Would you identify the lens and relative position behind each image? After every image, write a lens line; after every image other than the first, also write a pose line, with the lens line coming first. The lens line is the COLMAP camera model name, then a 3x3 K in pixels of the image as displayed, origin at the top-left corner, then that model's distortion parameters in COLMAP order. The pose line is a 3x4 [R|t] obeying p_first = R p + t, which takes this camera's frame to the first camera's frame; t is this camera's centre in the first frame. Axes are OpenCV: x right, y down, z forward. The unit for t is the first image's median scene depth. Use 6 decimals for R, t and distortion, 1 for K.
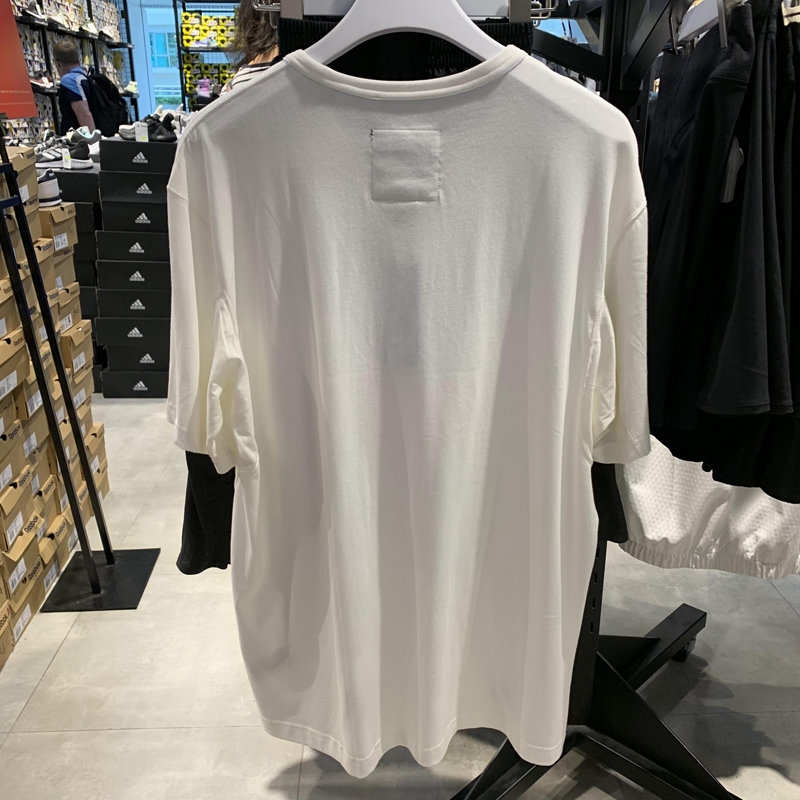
lens RADIAL K [[861.2, 0, 404.3], [0, 861.2, 404.3], [0, 0, 1]] dist [0.050649, 0.000000]
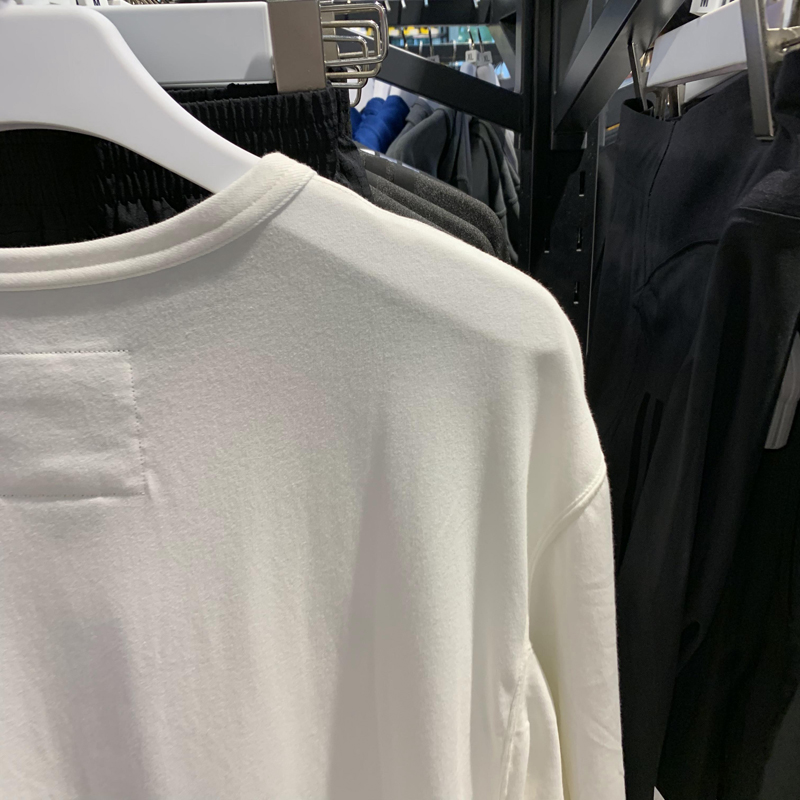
lens RADIAL K [[861.2, 0, 395.5], [0, 861.2, 400.2], [0, 0, 1]] dist [0.050649, 0.000000]
pose [[0.998290, -0.049351, 0.031315, 0.121003], [0.048804, 0.998646, 0.018014, -0.221818], [-0.032161, -0.016455, 0.999347, 0.426550]]
